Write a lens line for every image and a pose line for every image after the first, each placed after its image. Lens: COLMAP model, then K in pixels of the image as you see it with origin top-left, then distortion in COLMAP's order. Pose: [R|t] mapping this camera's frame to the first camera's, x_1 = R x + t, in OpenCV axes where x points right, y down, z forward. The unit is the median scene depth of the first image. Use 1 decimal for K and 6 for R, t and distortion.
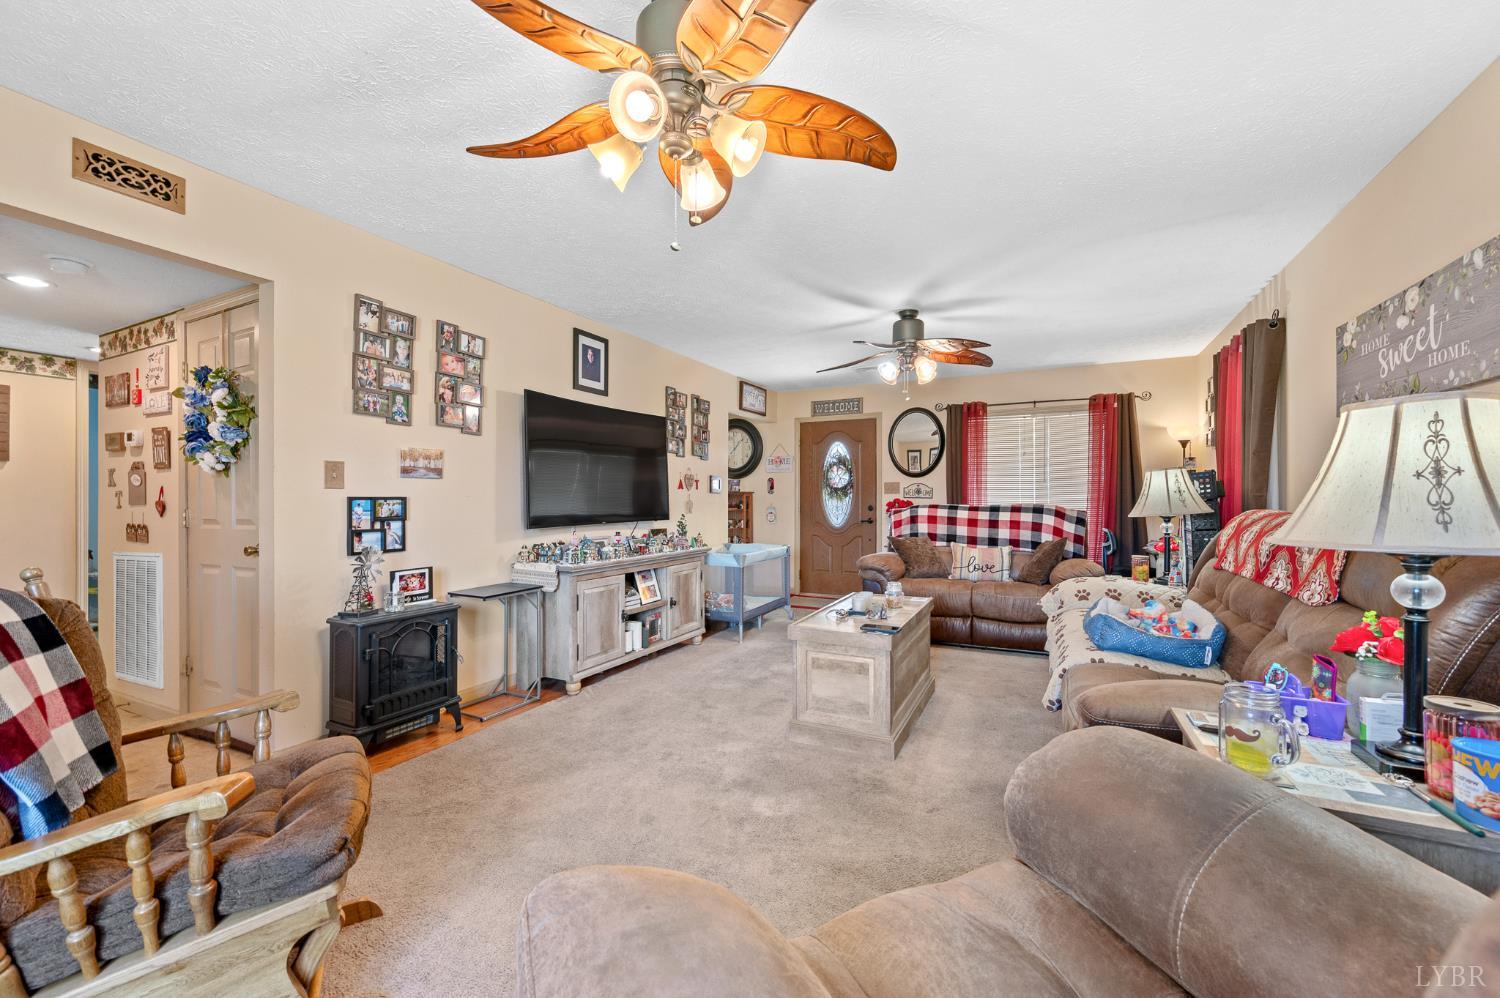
lens RADIAL K [[600.1, 0, 752.7], [0, 600.1, 499.6], [0, 0, 1]] dist [-0.001053, -0.000252]
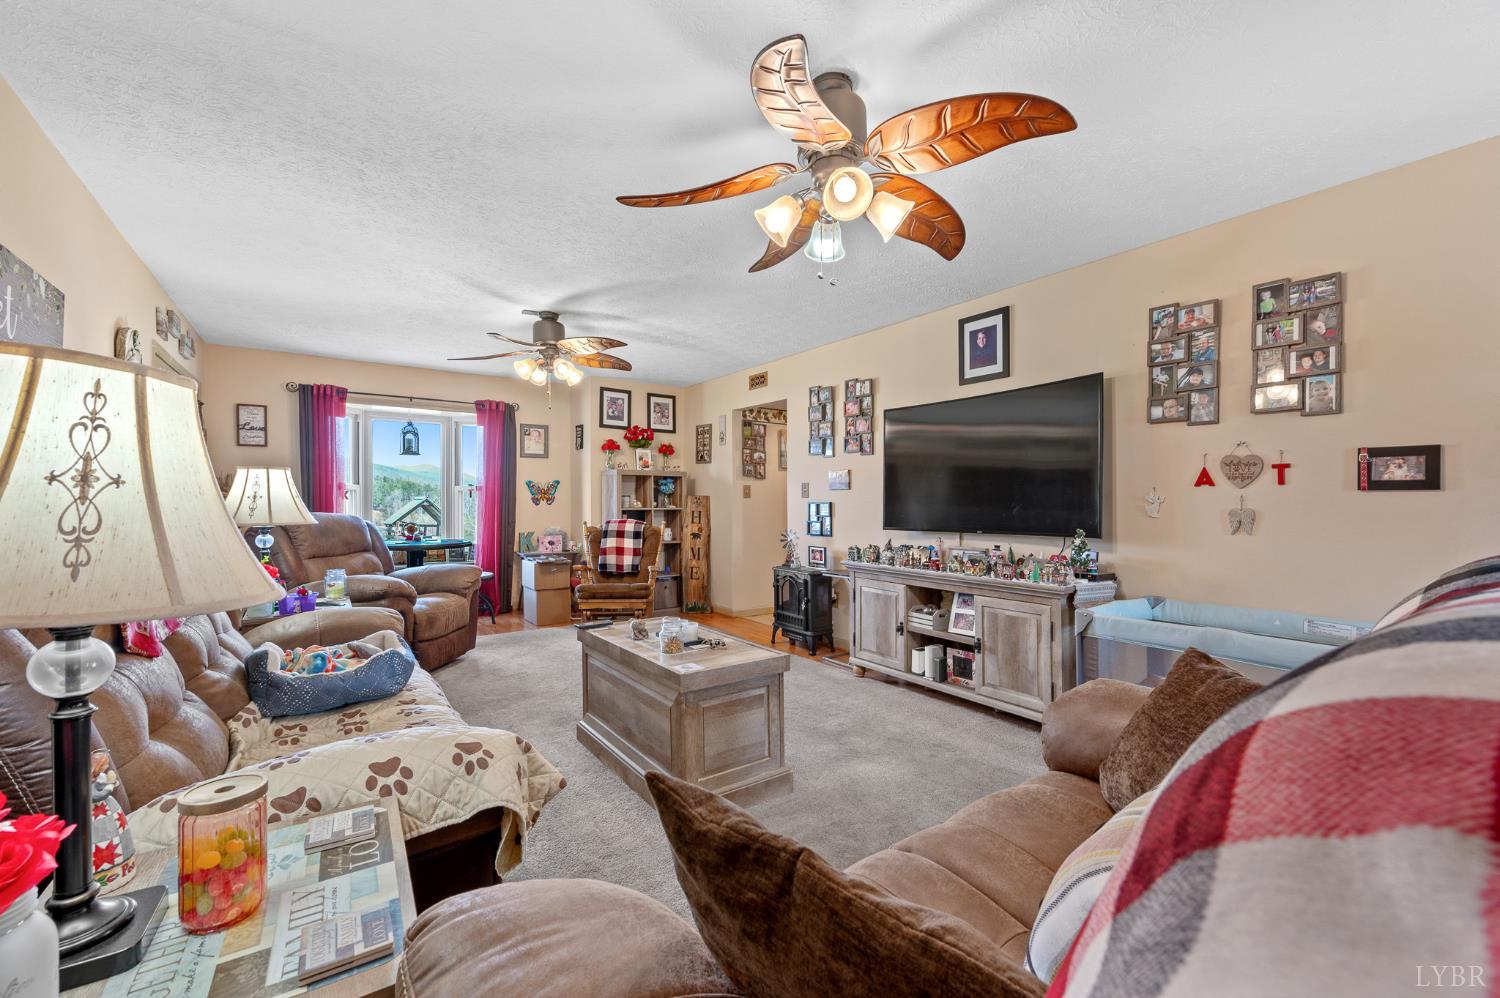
lens RADIAL K [[600.1, 0, 752.6], [0, 600.1, 502.8], [0, 0, 1]] dist [-0.001053, -0.000252]
pose [[-0.467768, 0.004602, -0.883839, 0.674588], [0.002079, 0.999989, 0.004107, -0.007596], [0.883849, 0.000083, -0.467772, 1.150279]]
